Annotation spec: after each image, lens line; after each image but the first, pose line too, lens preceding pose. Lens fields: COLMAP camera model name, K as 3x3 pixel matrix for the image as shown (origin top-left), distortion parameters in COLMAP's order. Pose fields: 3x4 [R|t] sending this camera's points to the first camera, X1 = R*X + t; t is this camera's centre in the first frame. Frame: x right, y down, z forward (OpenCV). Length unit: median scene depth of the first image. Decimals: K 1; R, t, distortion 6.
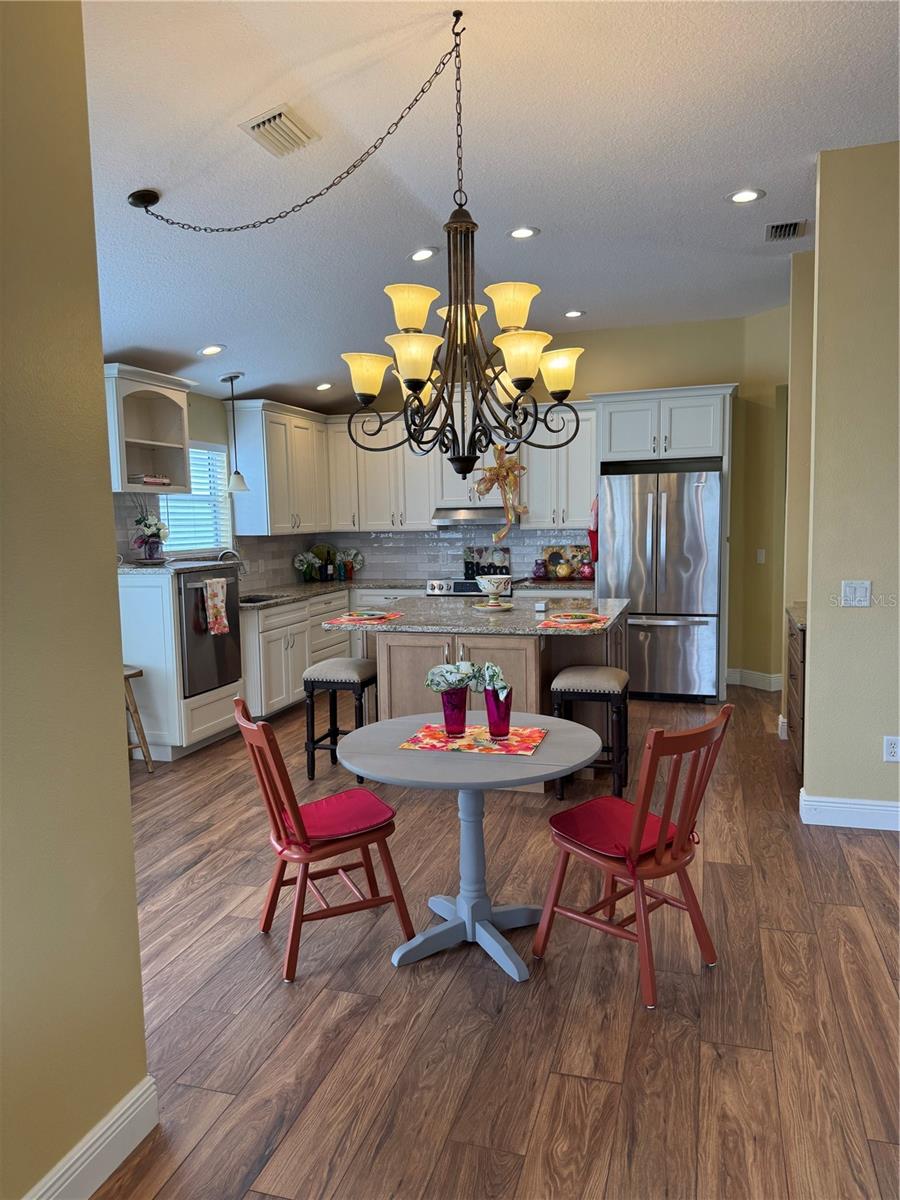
lens RADIAL K [[845.5, 0, 448.1], [0, 845.5, 597.8], [0, 0, 1]] dist [0.056030, -0.061820]
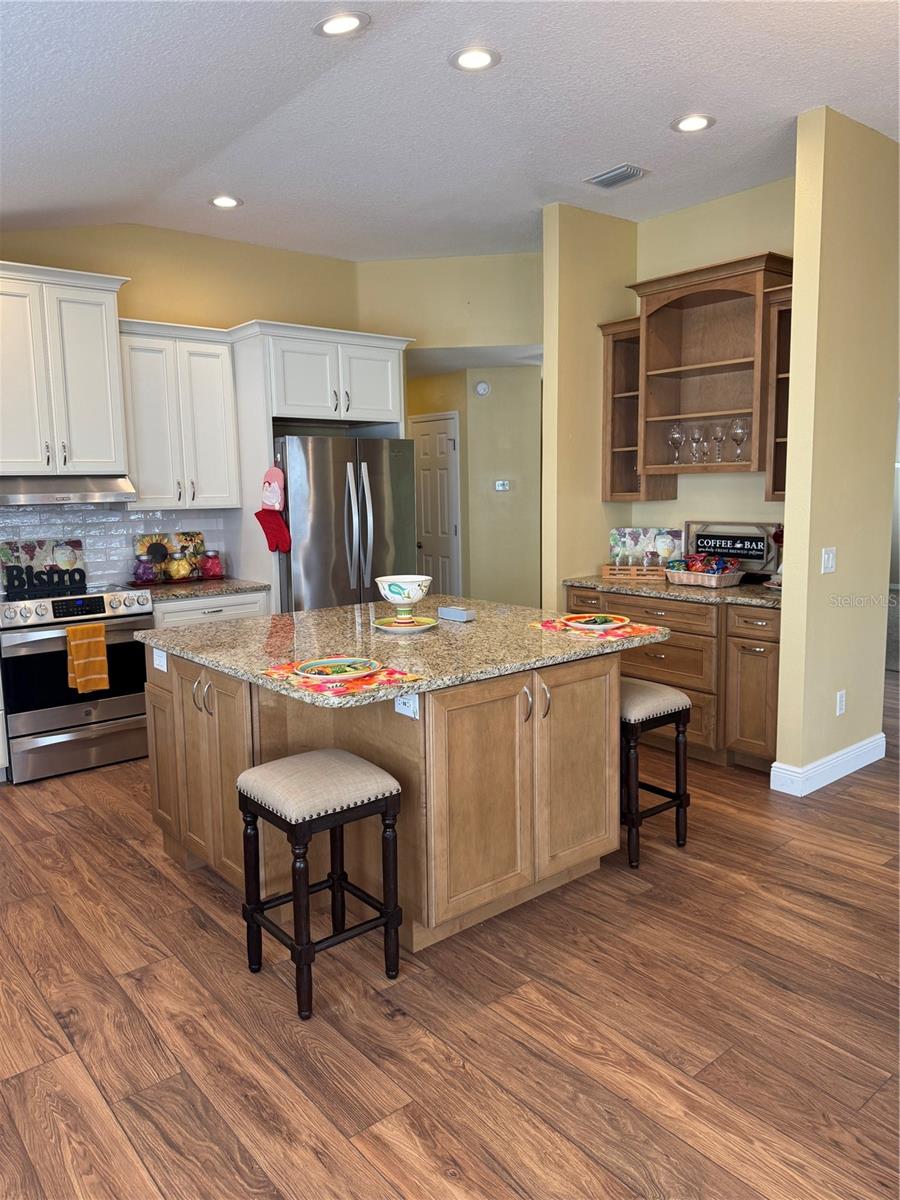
lens RADIAL K [[845.5, 0, 448.1], [0, 845.5, 597.8], [0, 0, 1]] dist [0.056030, -0.061820]
pose [[0.559586, -0.096791, 0.823101, -0.348685], [0.087311, 0.994515, 0.057590, -0.032053], [-0.824161, 0.039639, 0.564967, 0.452554]]
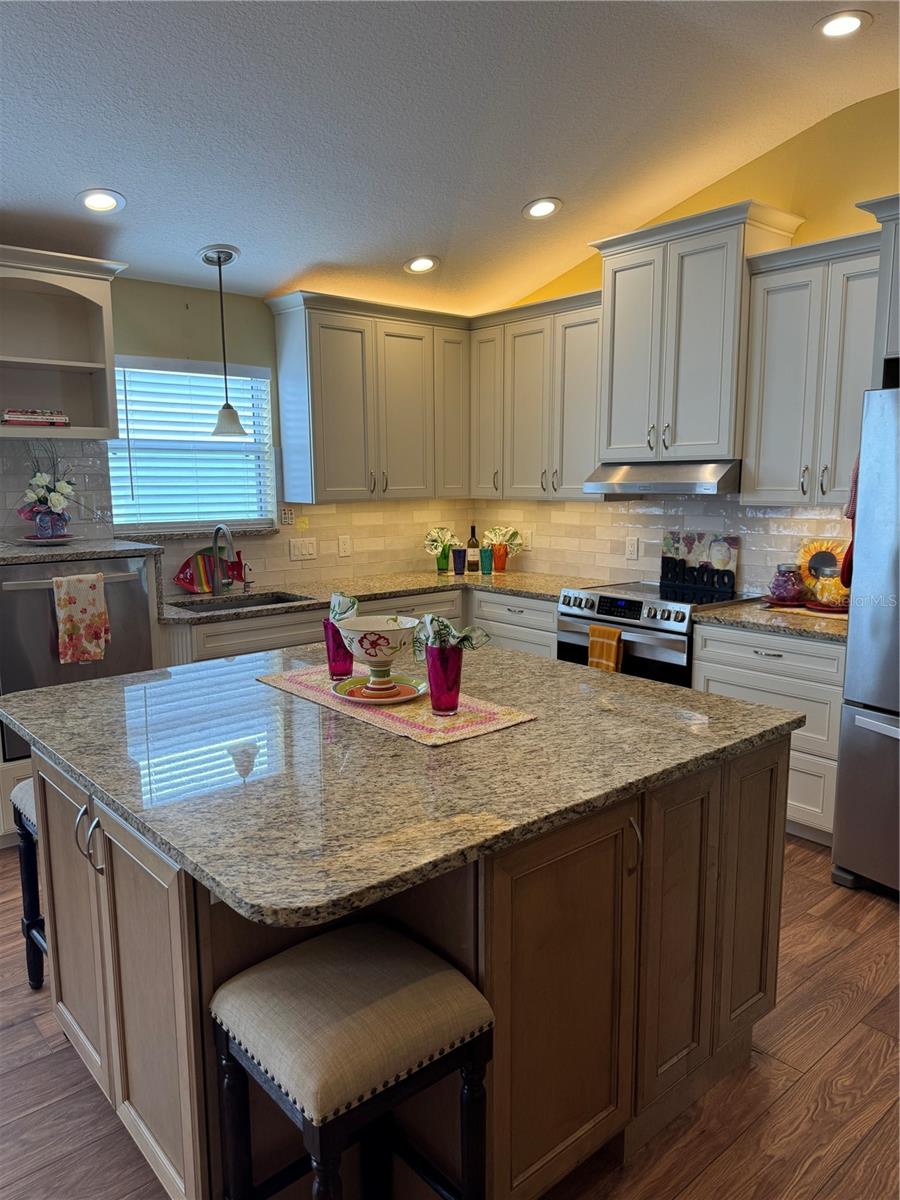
lens RADIAL K [[845.5, 0, 448.1], [0, 845.5, 597.8], [0, 0, 1]] dist [0.056030, -0.061820]
pose [[0.837768, 0.091466, -0.538311, 0.237990], [-0.061516, 0.995404, 0.073394, -0.055191], [0.542550, -0.028372, 0.839544, 0.499064]]
